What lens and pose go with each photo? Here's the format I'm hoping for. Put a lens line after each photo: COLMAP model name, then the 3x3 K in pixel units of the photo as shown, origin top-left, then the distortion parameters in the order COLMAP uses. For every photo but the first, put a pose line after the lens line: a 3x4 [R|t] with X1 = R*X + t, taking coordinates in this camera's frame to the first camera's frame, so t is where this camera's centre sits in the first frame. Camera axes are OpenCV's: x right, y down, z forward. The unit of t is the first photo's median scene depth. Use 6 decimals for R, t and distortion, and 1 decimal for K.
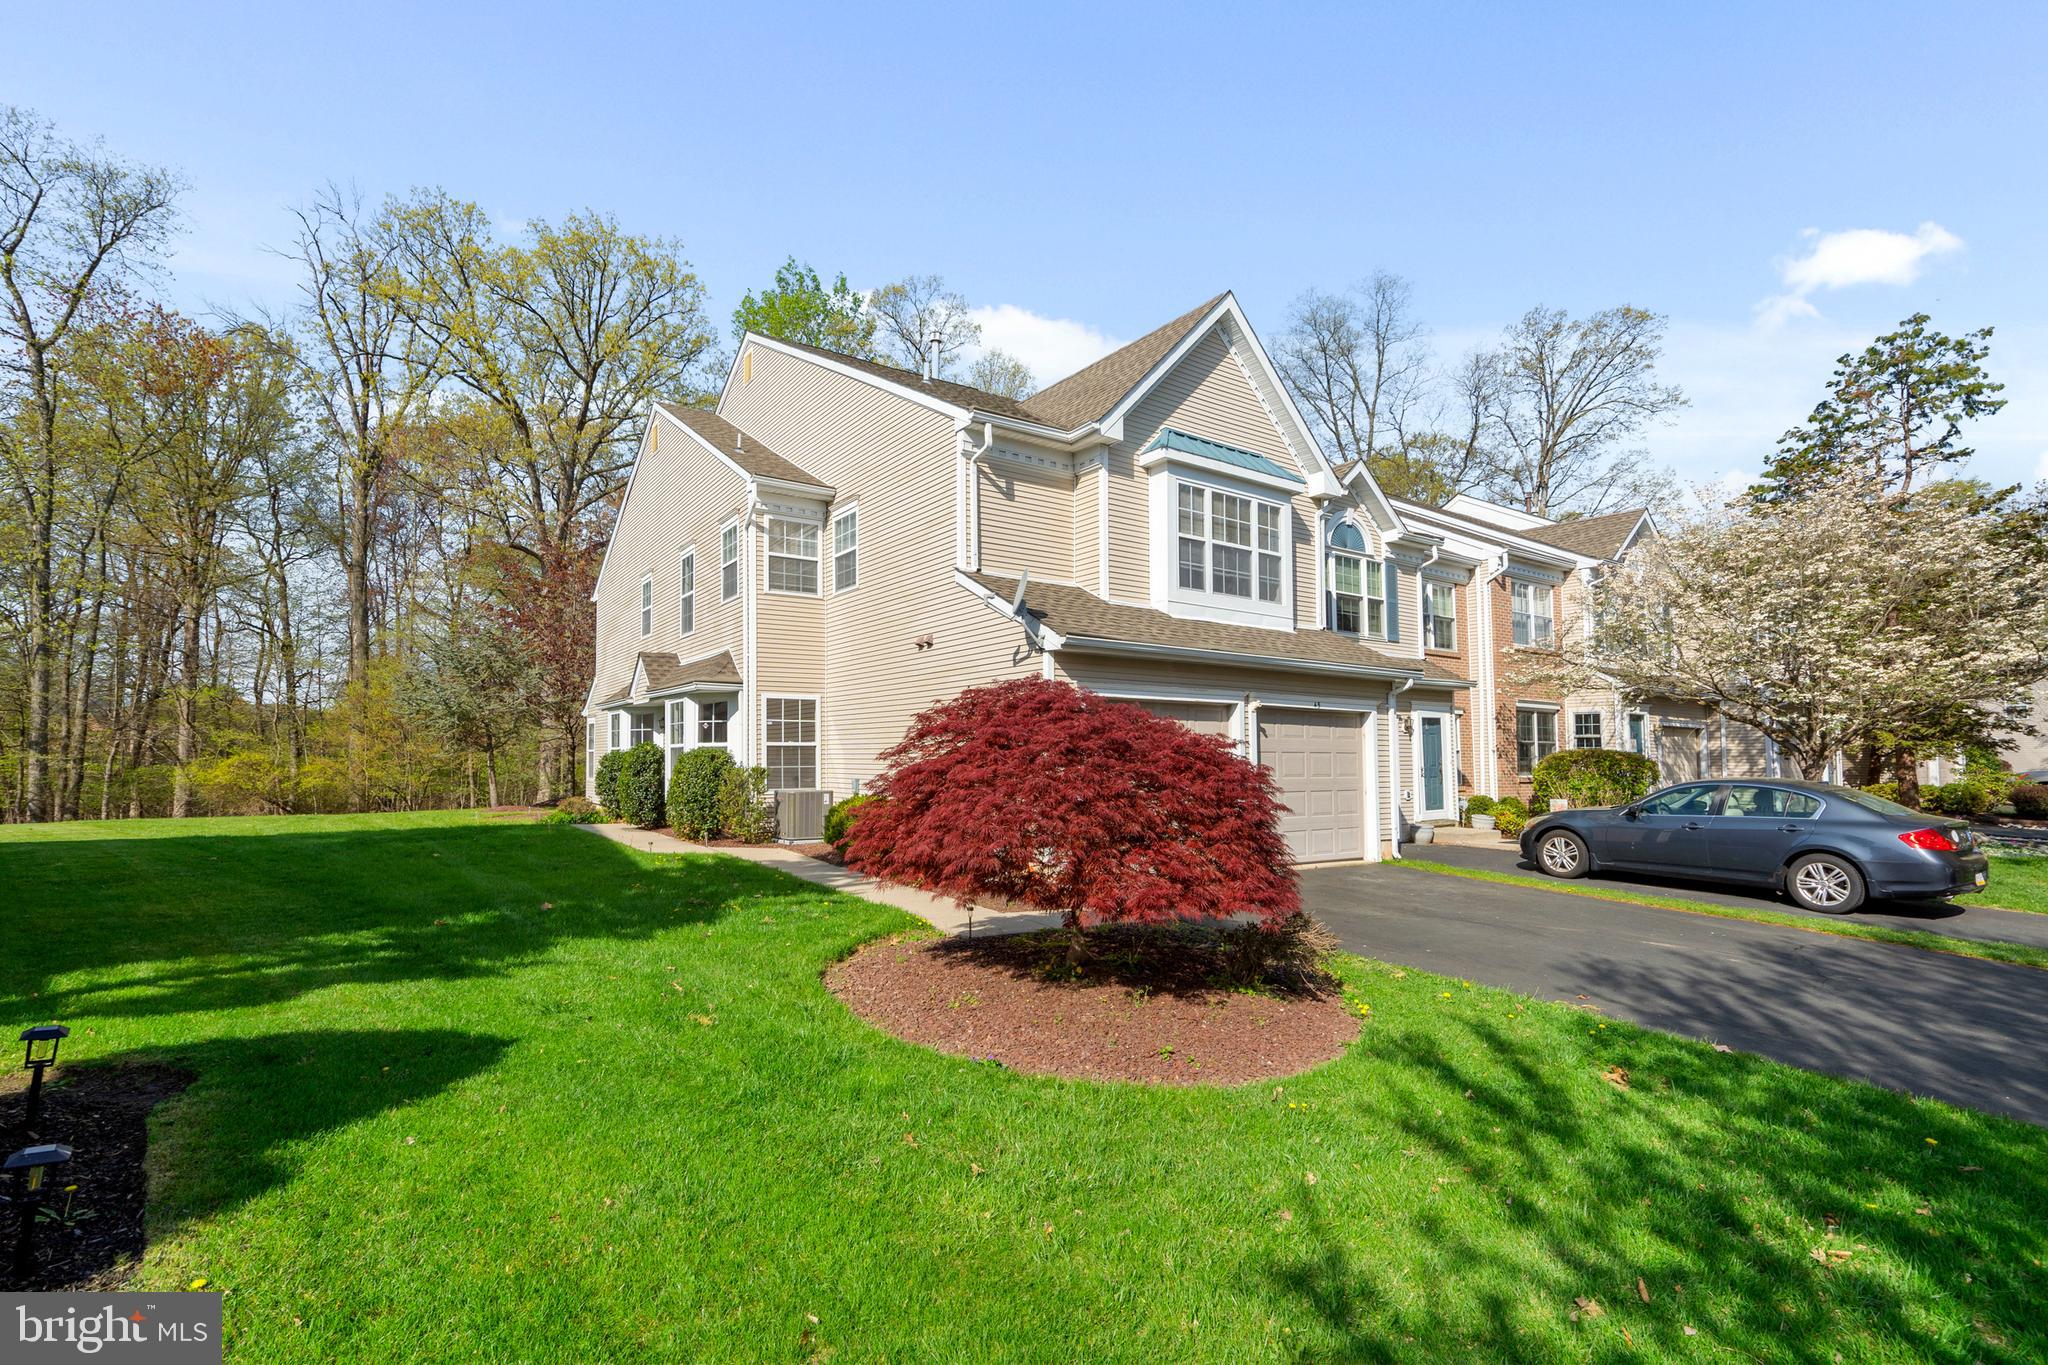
lens RADIAL K [[912.5, 0, 1034.9], [0, 912.5, 709.6], [0, 0, 1]] dist [0.001802, 0.000431]
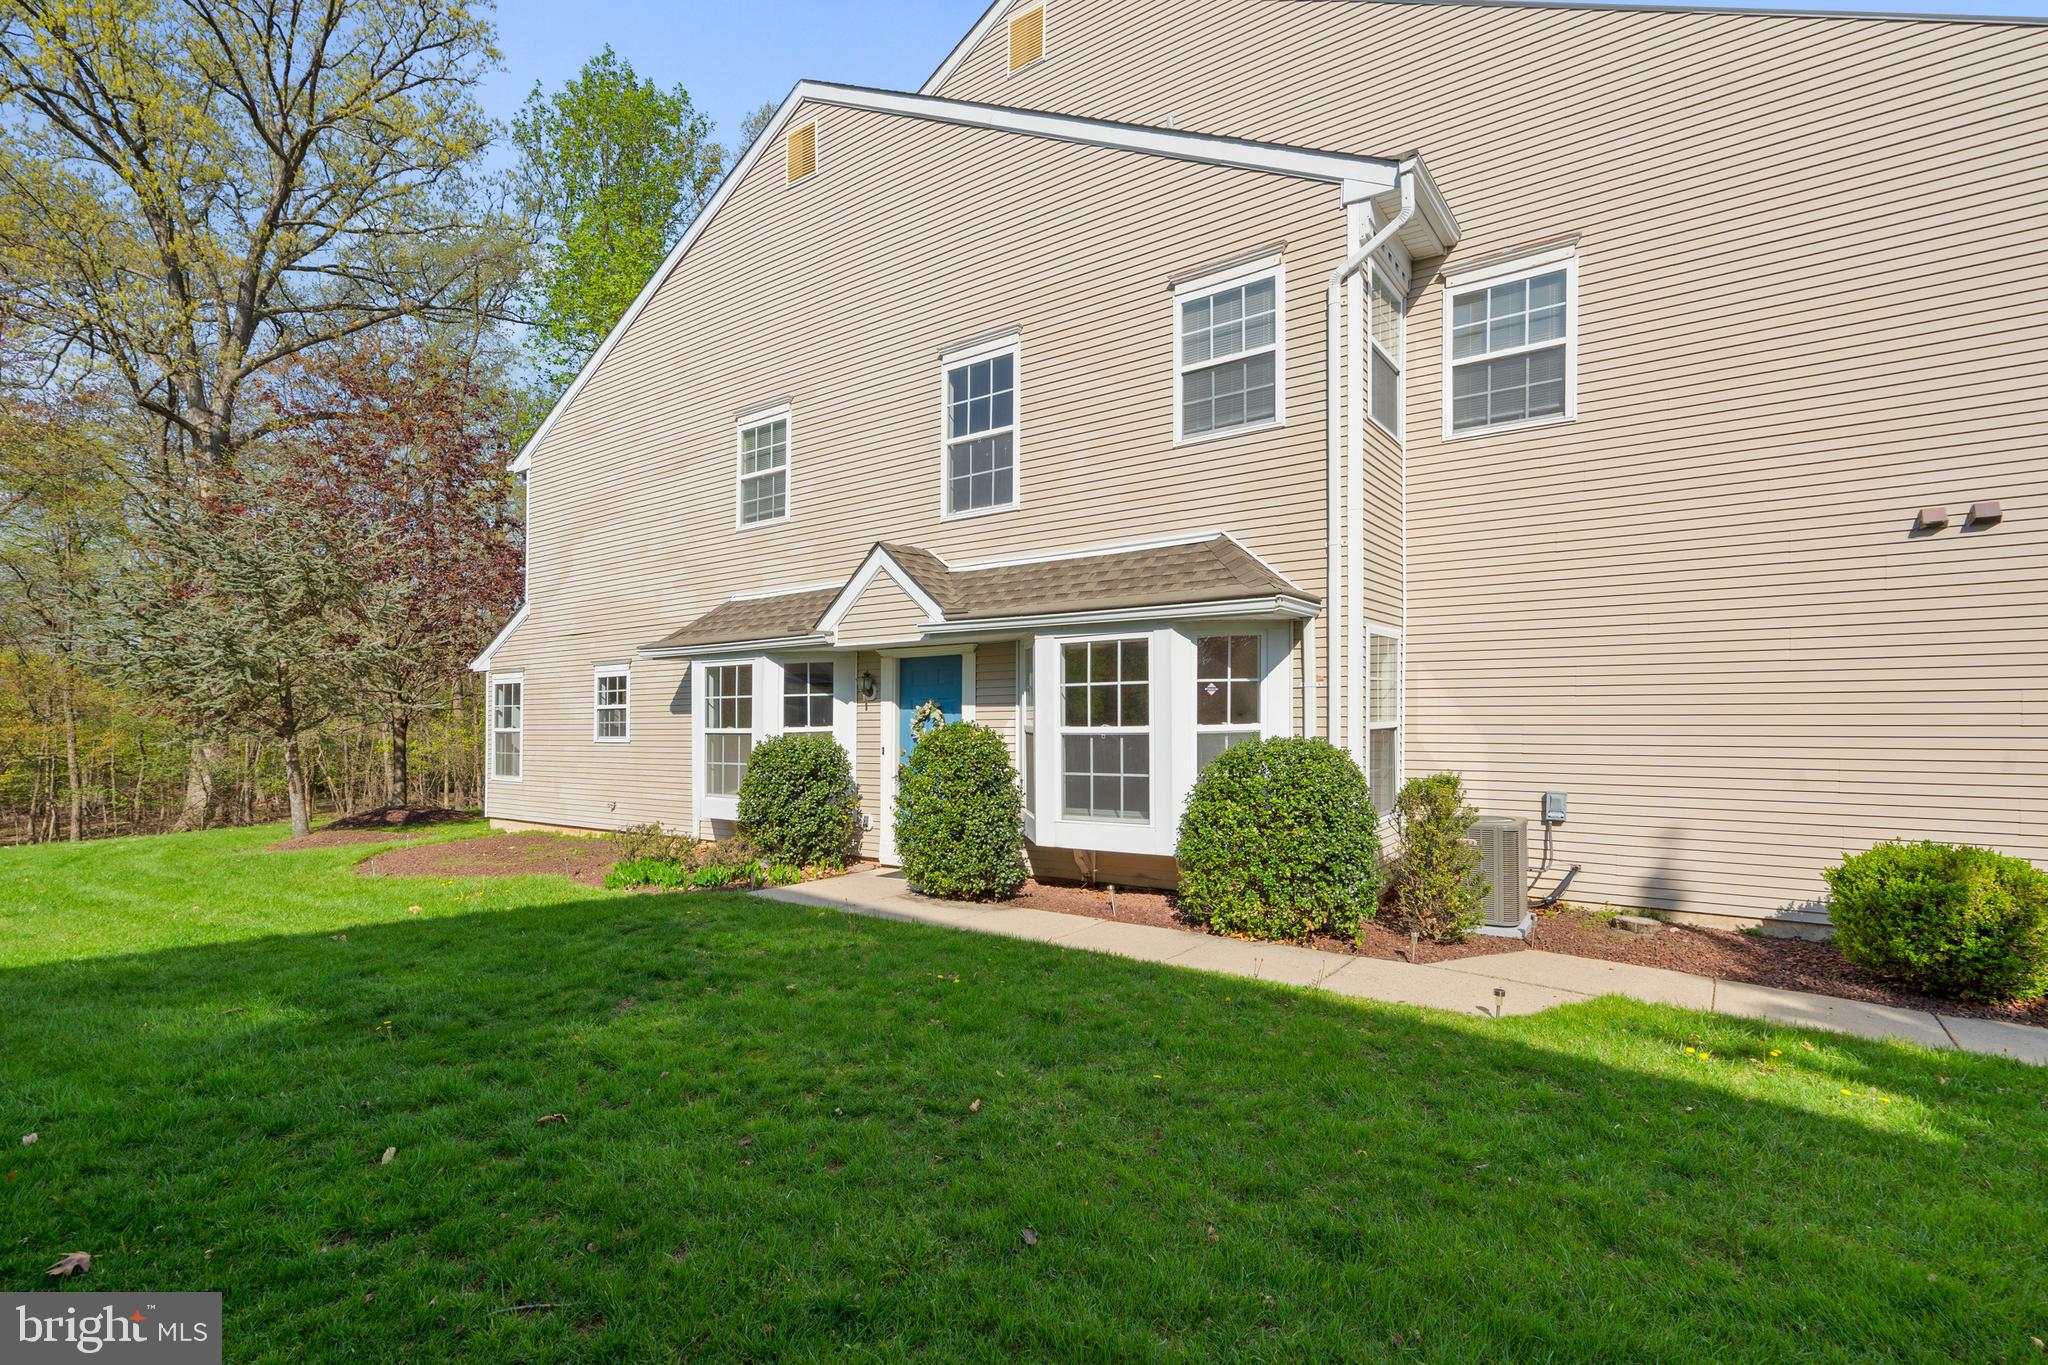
lens RADIAL K [[912.5, 0, 1034.9], [0, 912.5, 709.6], [0, 0, 1]] dist [0.001802, 0.000431]
pose [[0.936485, 0.009652, 0.350576, -0.621867], [-0.014762, 0.999820, 0.011906, 0.024046], [-0.350398, -0.016325, 0.936459, 0.598768]]
